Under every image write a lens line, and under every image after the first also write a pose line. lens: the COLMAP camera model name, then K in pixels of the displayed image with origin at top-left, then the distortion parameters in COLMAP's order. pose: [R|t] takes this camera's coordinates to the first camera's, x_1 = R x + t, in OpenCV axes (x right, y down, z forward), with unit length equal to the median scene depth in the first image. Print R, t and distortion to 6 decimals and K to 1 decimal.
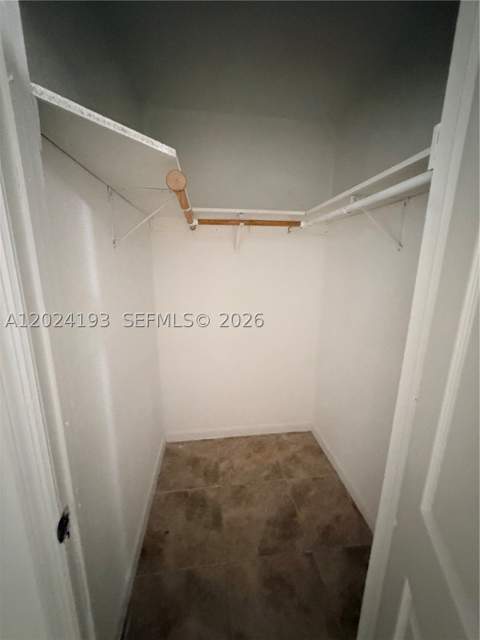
lens RADIAL K [[254.3, 0, 240.5], [0, 254.3, 320.4], [0, 0, 1]] dist [-0.002333, -0.000678]
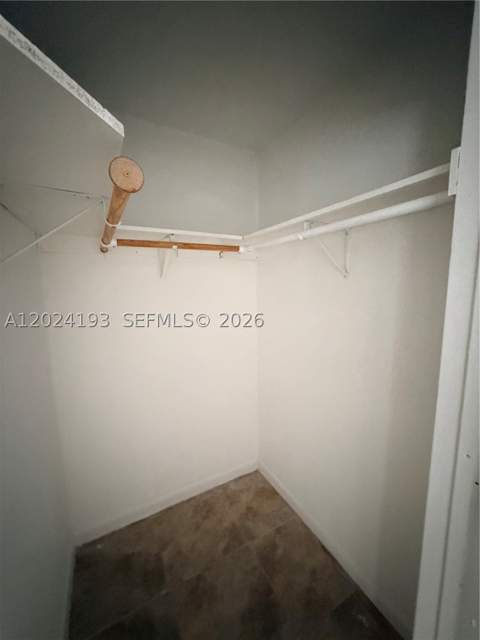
lens RADIAL K [[254.3, 0, 239.8], [0, 254.3, 319.0], [0, 0, 1]] dist [-0.002333, -0.000678]
pose [[0.927764, -0.071891, 0.366177, -0.104385], [0.104757, 0.991984, -0.070664, -0.058386], [-0.358162, 0.103919, 0.927858, 0.159468]]
